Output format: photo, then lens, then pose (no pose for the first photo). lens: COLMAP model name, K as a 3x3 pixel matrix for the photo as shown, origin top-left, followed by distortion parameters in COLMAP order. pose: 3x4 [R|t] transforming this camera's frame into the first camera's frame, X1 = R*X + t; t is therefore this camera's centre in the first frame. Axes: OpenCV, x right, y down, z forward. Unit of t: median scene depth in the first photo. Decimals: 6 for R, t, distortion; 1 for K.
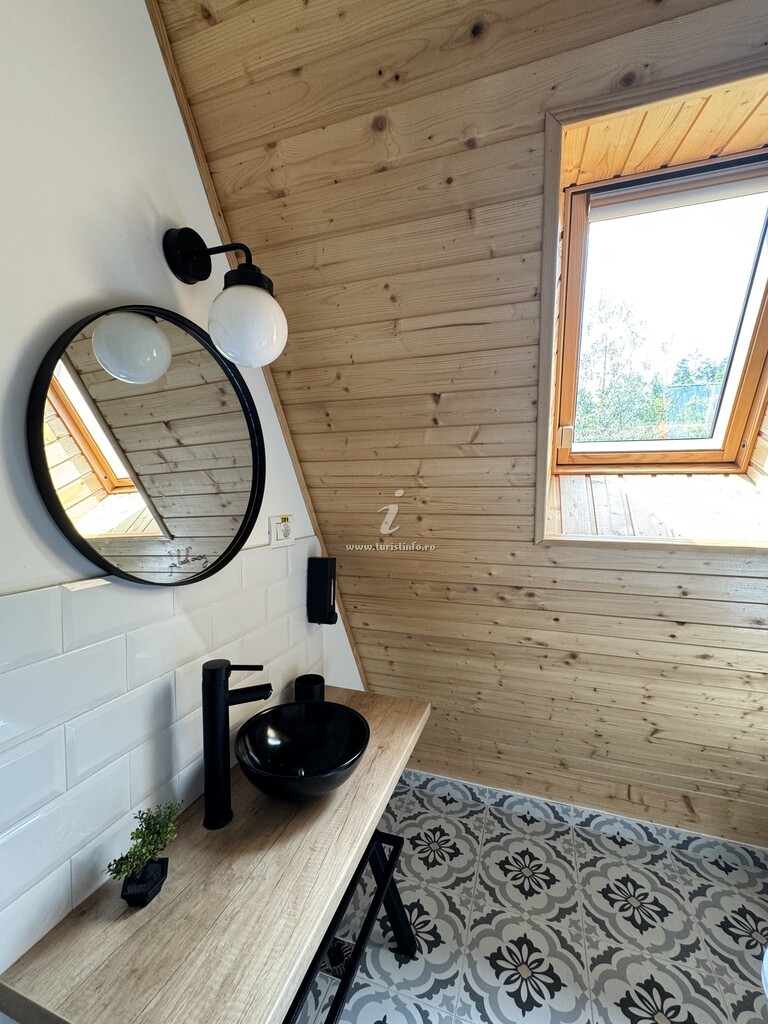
lens RADIAL K [[425.2, 0, 388.0], [0, 425.2, 513.5], [0, 0, 1]] dist [0.002507, -0.000649]
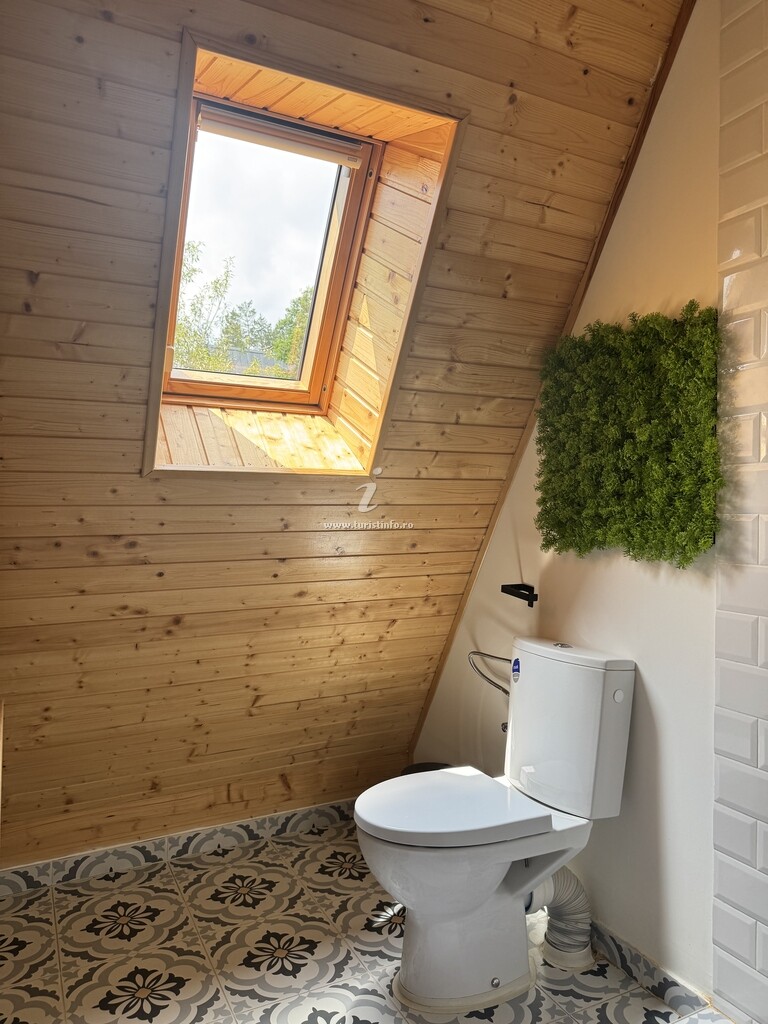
lens RADIAL K [[710.5, 0, 384.0], [0, 710.5, 512.0], [0, 0, 1]] dist [0.008252, -0.038825]
pose [[0.692414, -0.009748, 0.721434, -0.296290], [0.028859, 0.999483, -0.014194, 0.153296], [-0.720923, 0.030648, 0.692337, -0.278564]]
